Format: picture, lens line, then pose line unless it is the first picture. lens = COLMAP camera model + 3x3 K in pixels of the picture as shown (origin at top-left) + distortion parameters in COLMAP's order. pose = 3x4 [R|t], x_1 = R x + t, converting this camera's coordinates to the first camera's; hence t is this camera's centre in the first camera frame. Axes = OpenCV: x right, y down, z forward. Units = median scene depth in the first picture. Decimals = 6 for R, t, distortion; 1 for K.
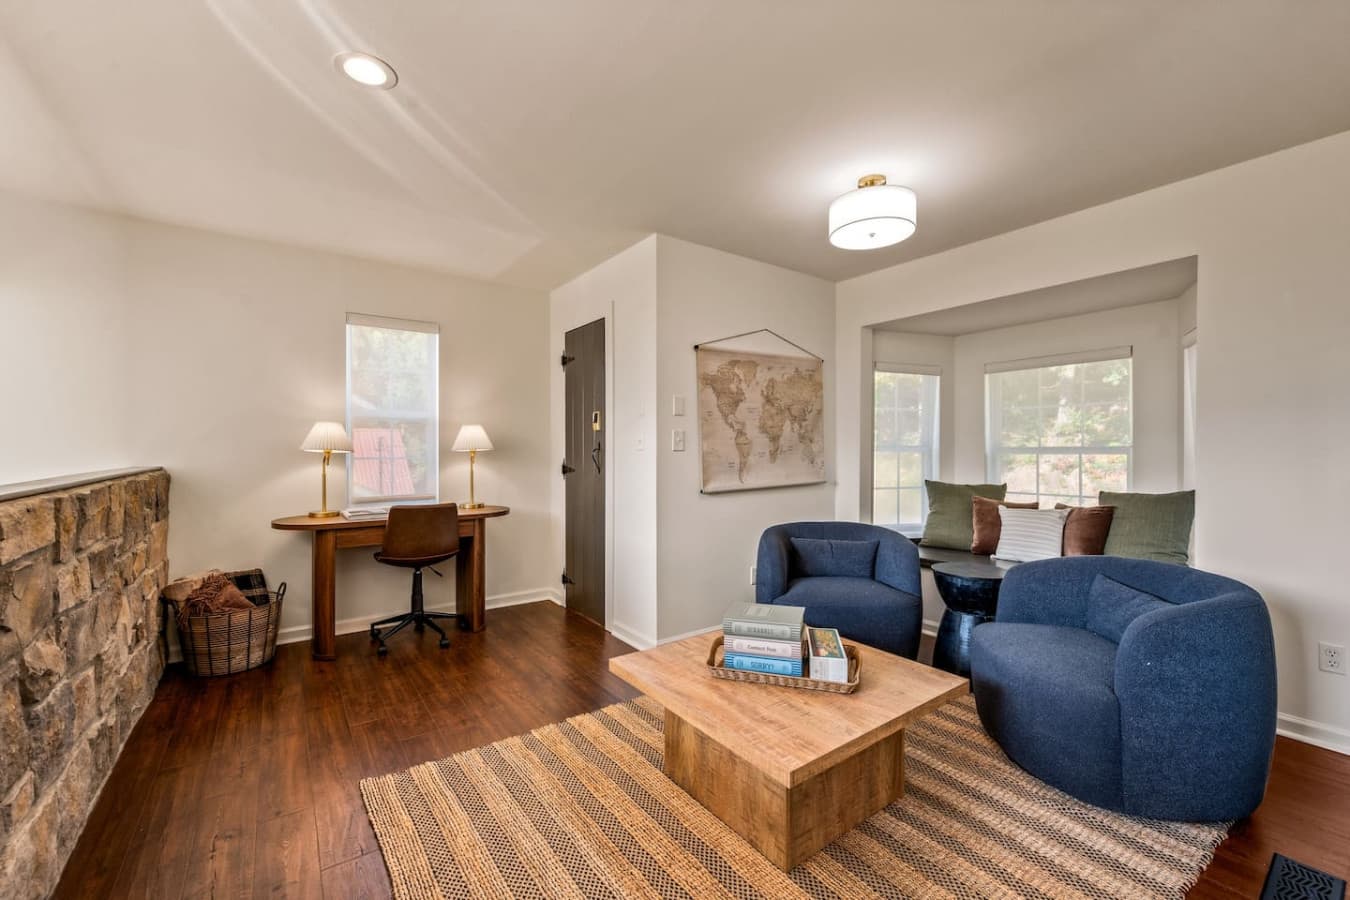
lens RADIAL K [[557.7, 0, 675.7], [0, 557.7, 449.5], [0, 0, 1]] dist [0.008344, -0.001420]
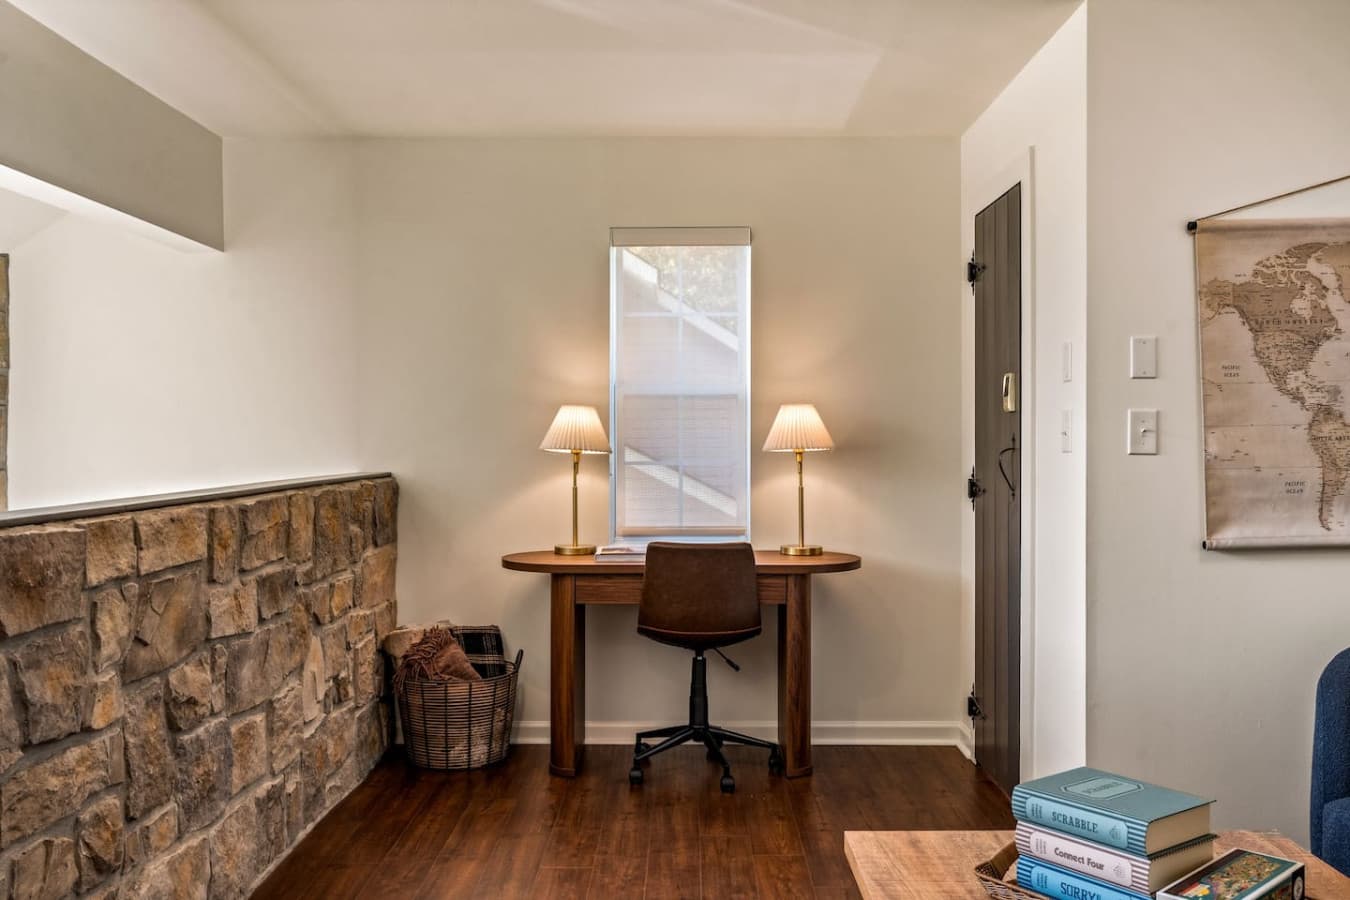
lens RADIAL K [[1215.5, 0, 665.2], [0, 1215.5, 435.9], [0, 0, 1]] dist [0.015172, -0.026228]
pose [[0.802123, -0.003260, -0.597150, 0.284847], [0.000623, 0.999989, -0.004621, -0.008416], [0.597159, 0.003335, 0.802116, -0.050564]]
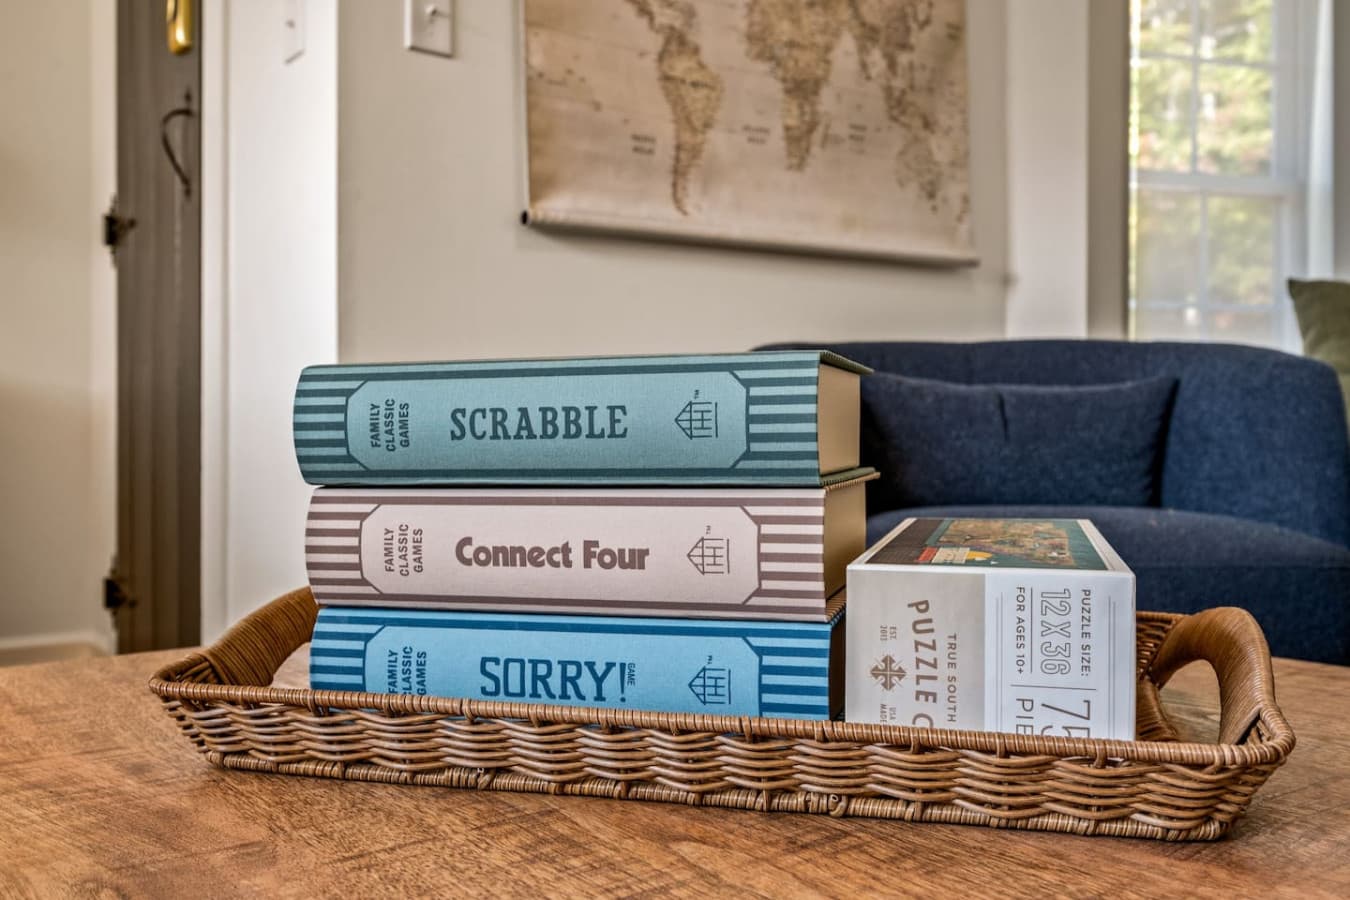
lens RADIAL K [[1253.9, 0, 674.6], [0, 1253.9, 447.7], [0, 0, 1]] dist [0.013948, 0.000000]
pose [[0.999436, -0.004267, 0.033300, 0.098323], [0.004060, 0.999972, 0.006302, 0.183904], [-0.033326, -0.006163, 0.999426, 0.385201]]
